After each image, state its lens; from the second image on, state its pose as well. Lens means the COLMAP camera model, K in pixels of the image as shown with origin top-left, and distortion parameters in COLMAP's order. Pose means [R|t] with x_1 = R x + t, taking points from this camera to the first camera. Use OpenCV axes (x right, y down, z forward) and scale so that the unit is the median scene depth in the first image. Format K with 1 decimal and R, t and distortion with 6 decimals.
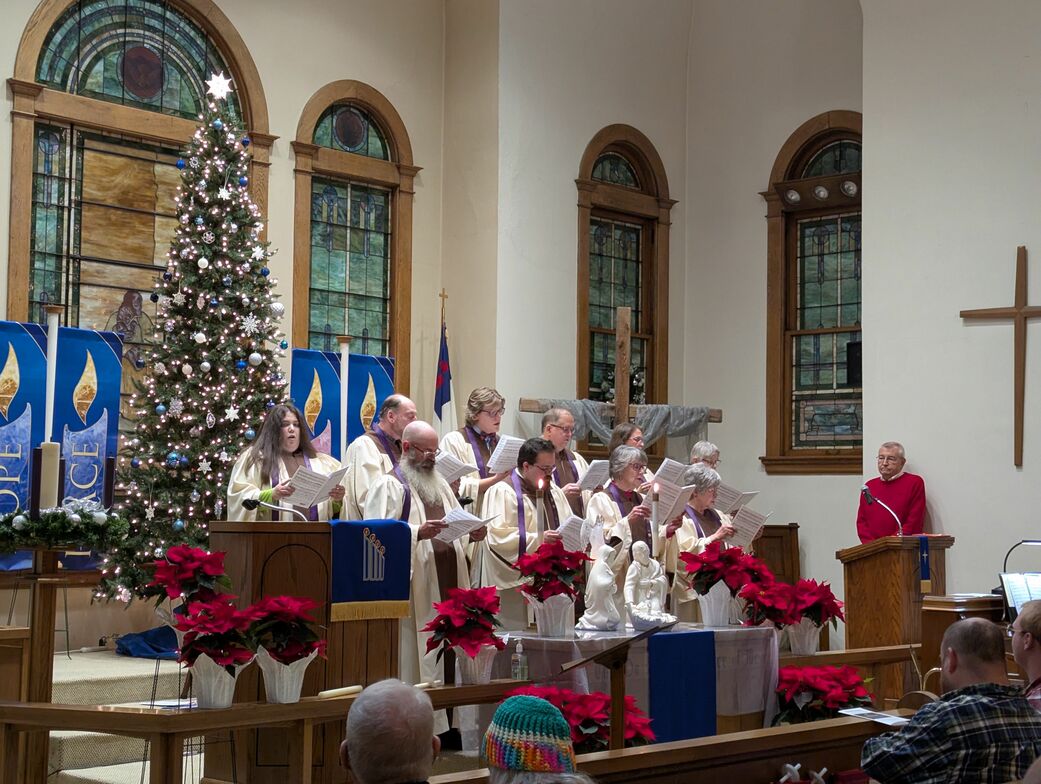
lens RADIAL K [[1636.9, 0, 518.5], [0, 1636.9, 393.7], [0, 0, 1]] dist [0.181215, -0.673528]
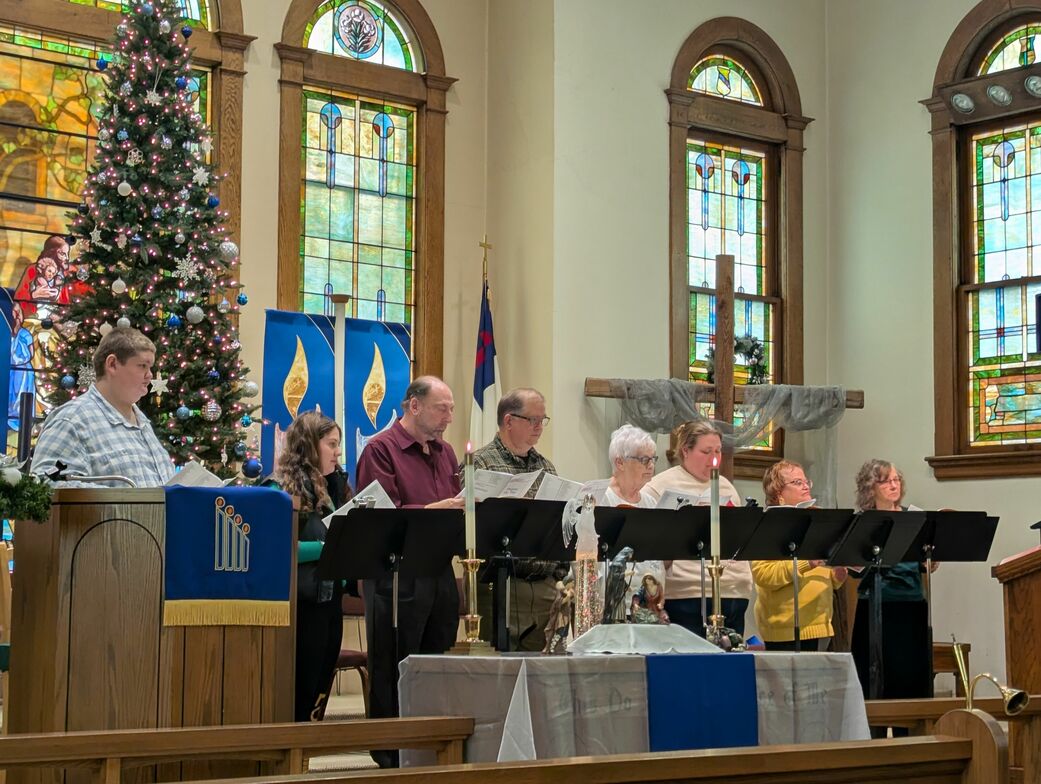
lens RADIAL K [[2015.7, 0, 505.3], [0, 2015.7, 390.8], [0, 0, 1]] dist [0.236362, -1.120336]
pose [[0.992330, -0.017776, -0.122331, 0.088809], [0.014305, 0.999471, -0.029191, 0.040524], [0.122785, 0.027217, 0.992060, 0.090646]]
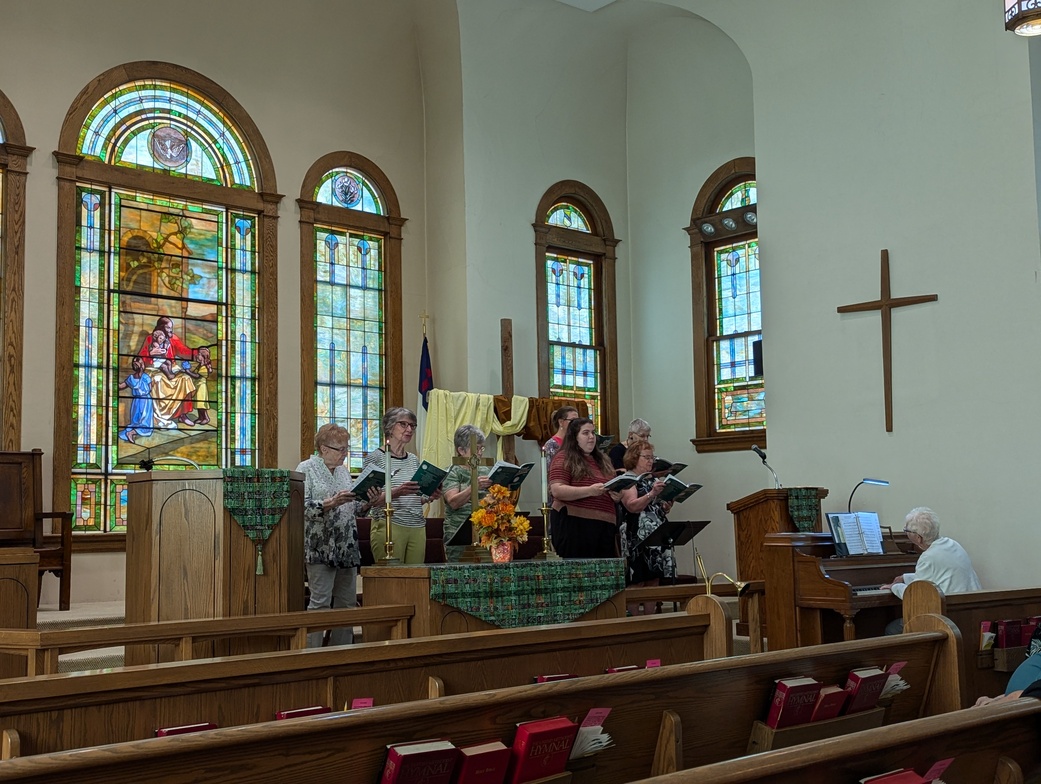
lens RADIAL K [[1180.0, 0, 489.5], [0, 1180.0, 406.4], [0, 0, 1]] dist [0.194006, -0.716031]
pose [[0.995004, -0.038037, -0.092303, 0.097942], [0.035713, 0.999005, -0.026698, 0.039916], [0.093227, 0.023269, 0.995373, 0.114659]]
